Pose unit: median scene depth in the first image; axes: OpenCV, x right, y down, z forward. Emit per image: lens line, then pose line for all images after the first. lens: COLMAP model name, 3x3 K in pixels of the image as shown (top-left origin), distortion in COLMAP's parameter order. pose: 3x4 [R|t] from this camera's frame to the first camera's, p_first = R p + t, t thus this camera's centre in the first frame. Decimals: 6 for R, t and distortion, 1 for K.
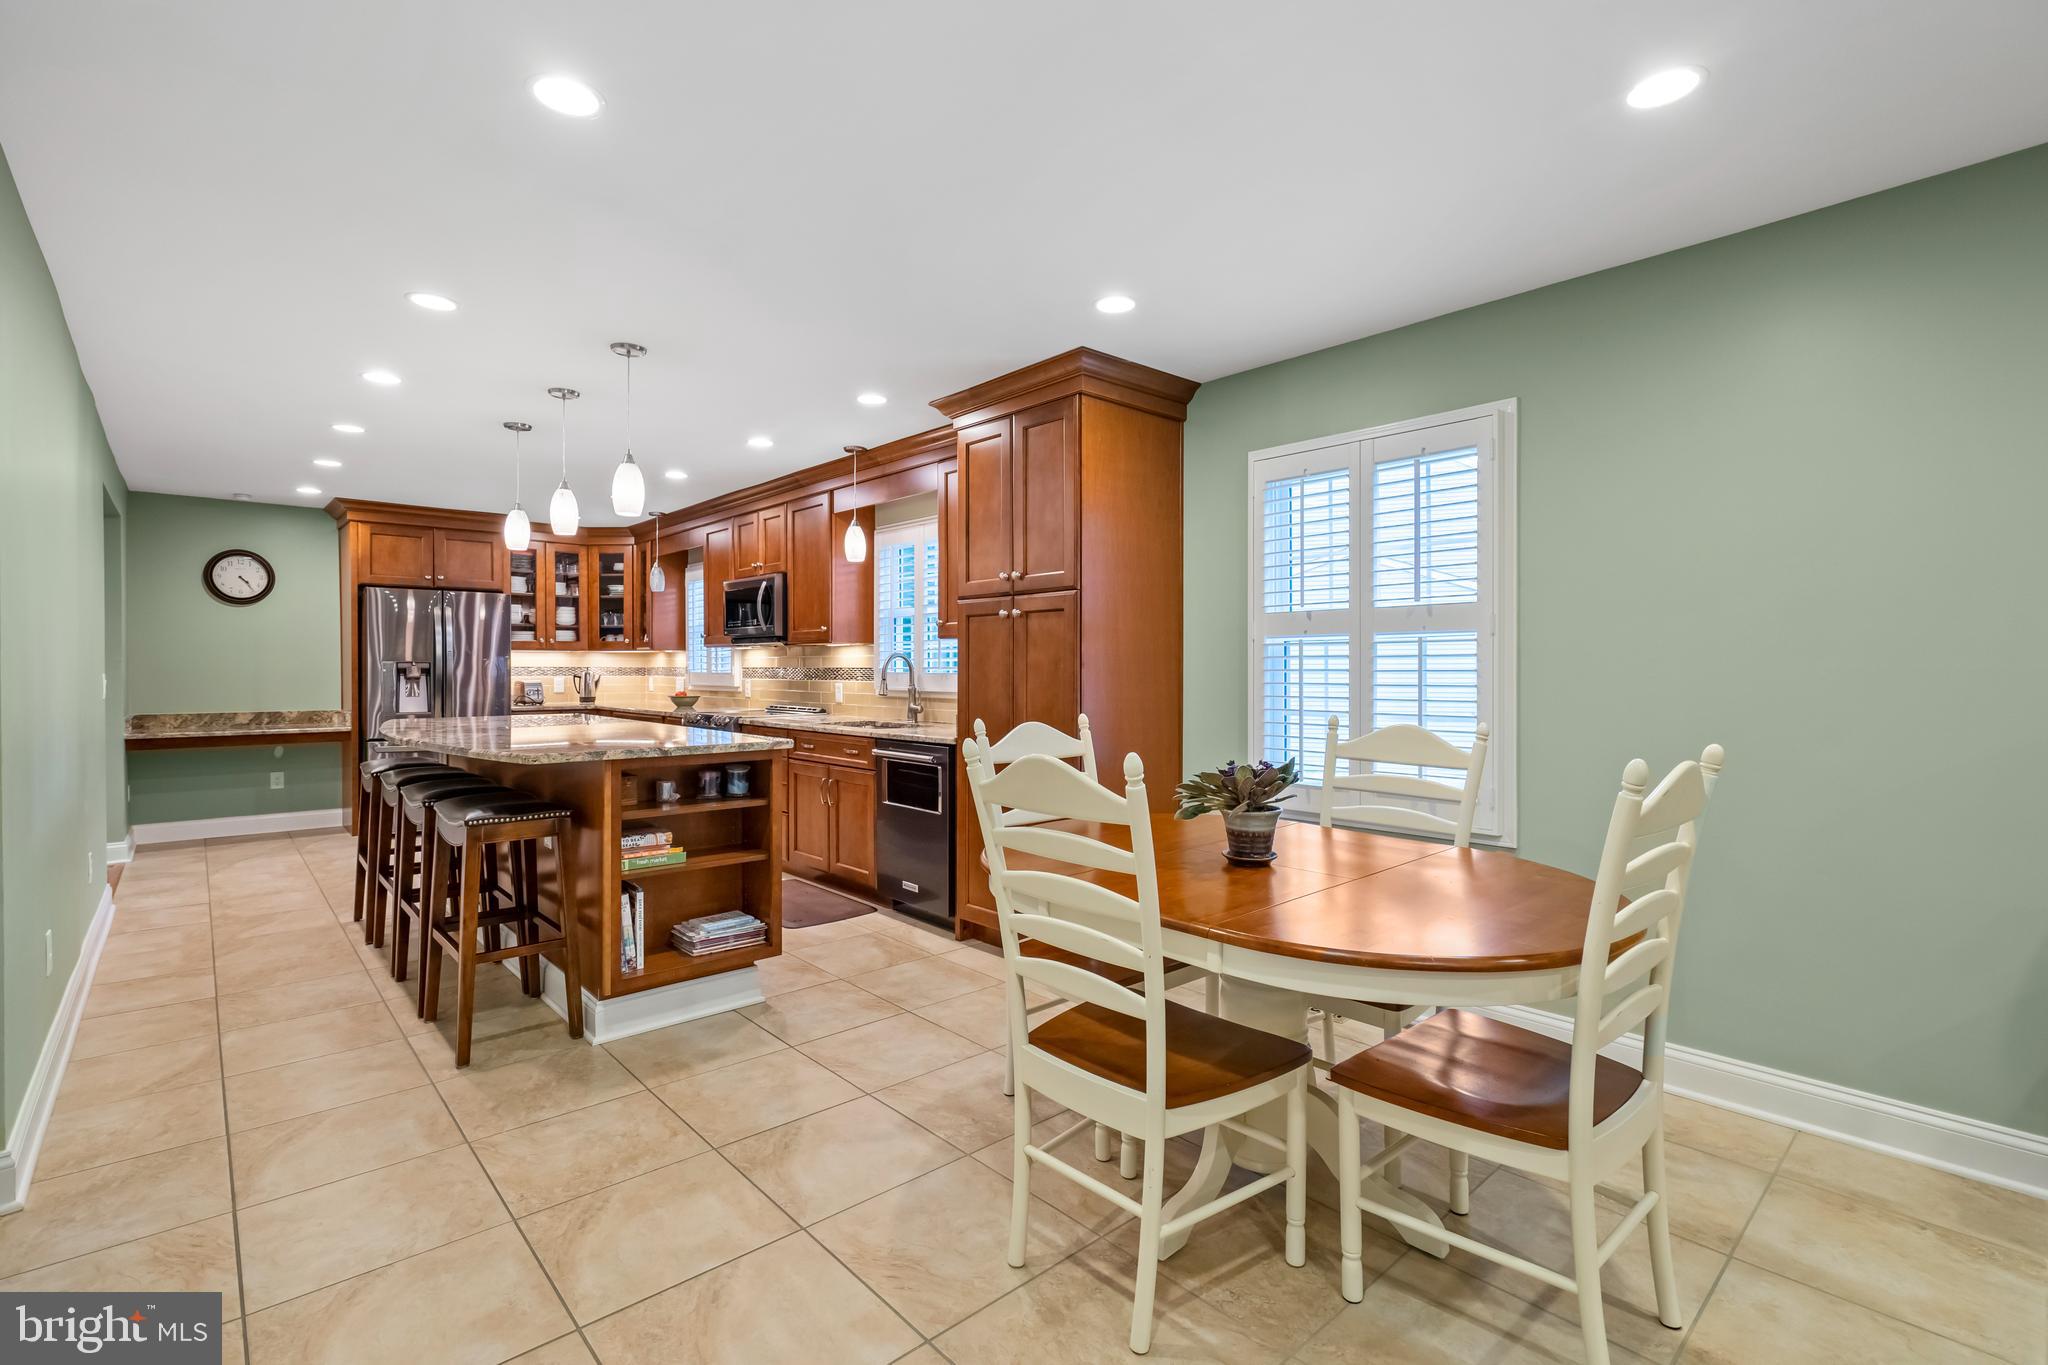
lens RADIAL K [[929.4, 0, 1016.6], [0, 929.4, 663.7], [0, 0, 1]] dist [-0.010996, -0.000690]
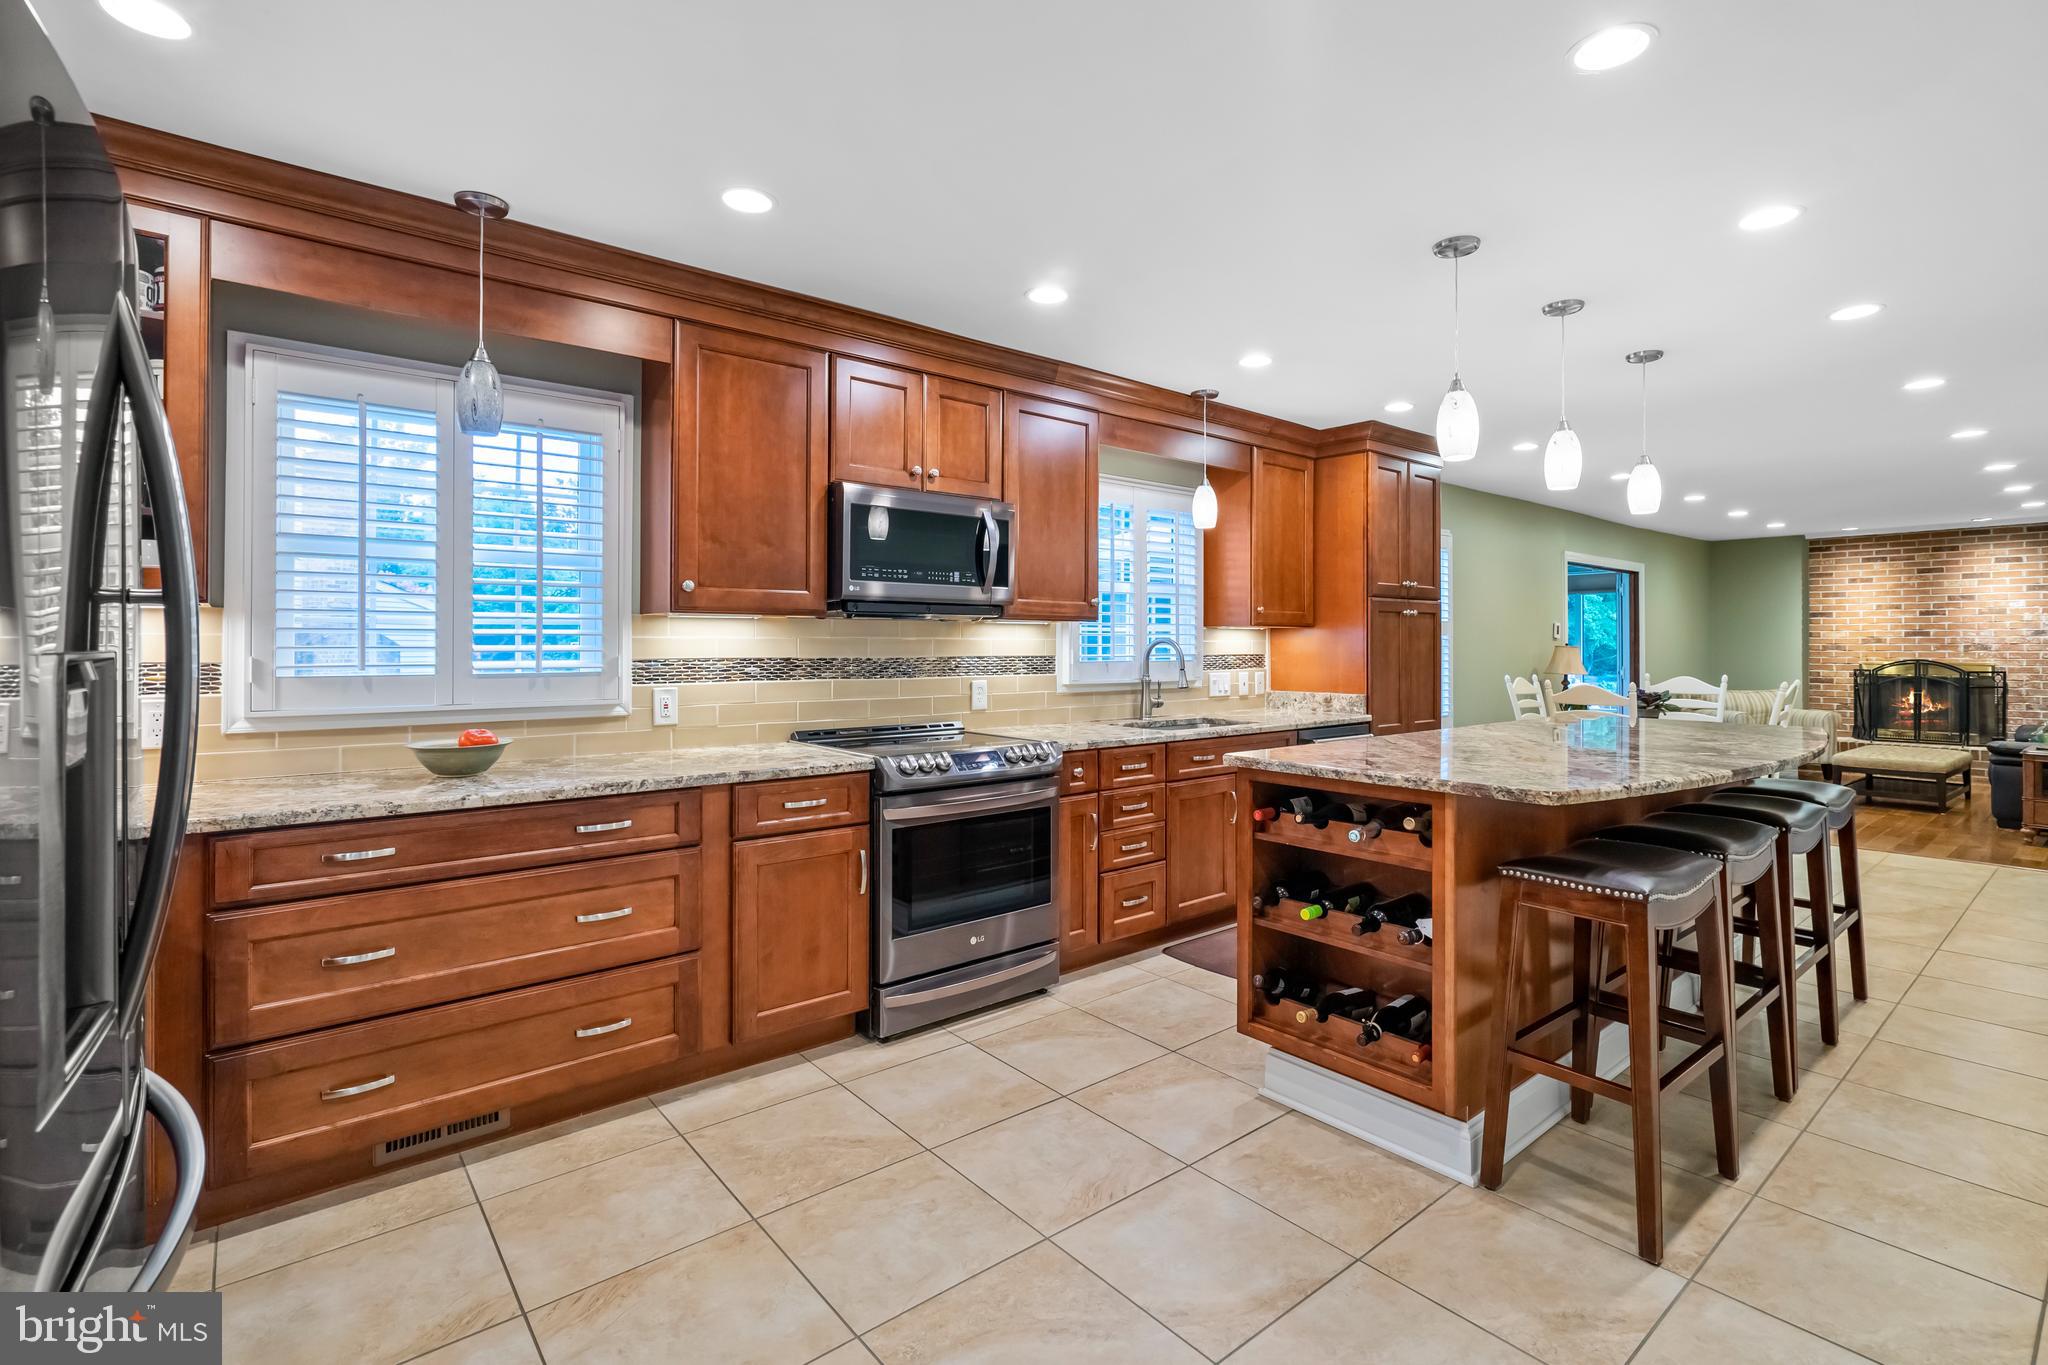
lens RADIAL K [[929.4, 0, 1006.3], [0, 929.4, 649.3], [0, 0, 1]] dist [-0.010996, -0.000690]
pose [[0.058459, 0.004487, 0.998280, -0.883217], [0.005260, 0.999975, -0.004802, 0.002388], [-0.998276, 0.005532, 0.058433, 0.974681]]
